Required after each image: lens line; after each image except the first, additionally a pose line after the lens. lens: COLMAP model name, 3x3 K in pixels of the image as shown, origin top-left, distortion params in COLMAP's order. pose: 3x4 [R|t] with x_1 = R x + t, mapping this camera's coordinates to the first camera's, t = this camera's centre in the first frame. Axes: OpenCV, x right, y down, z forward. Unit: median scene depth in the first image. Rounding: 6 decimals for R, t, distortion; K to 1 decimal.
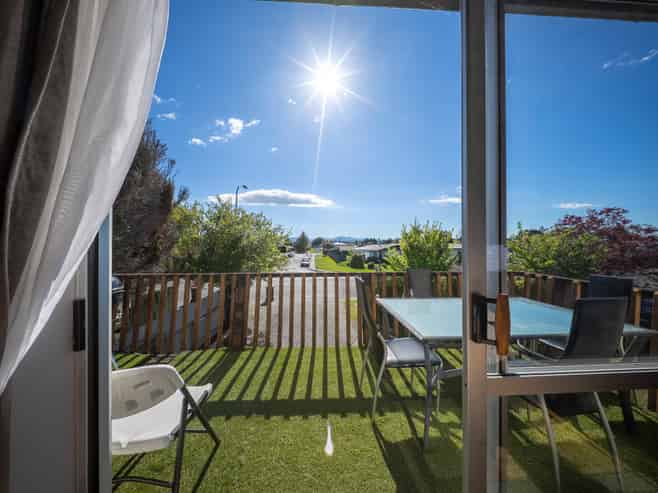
lens RADIAL K [[217.7, 0, 329.7], [0, 217.7, 245.4], [0, 0, 1]] dist [-0.005710, -0.000085]
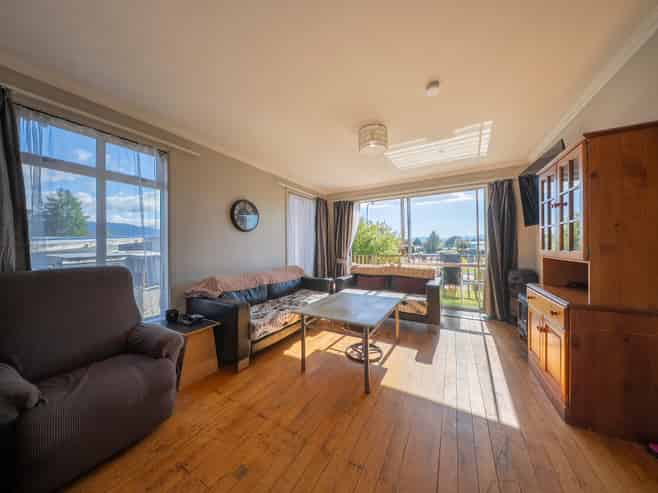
lens RADIAL K [[217.7, 0, 329.7], [0, 217.7, 245.4], [0, 0, 1]] dist [-0.005710, -0.000085]
pose [[0.836967, -0.012872, -0.547102, 0.151306], [0.012054, 0.999914, -0.005085, 0.004821], [0.547120, -0.002339, 0.837051, -0.347698]]
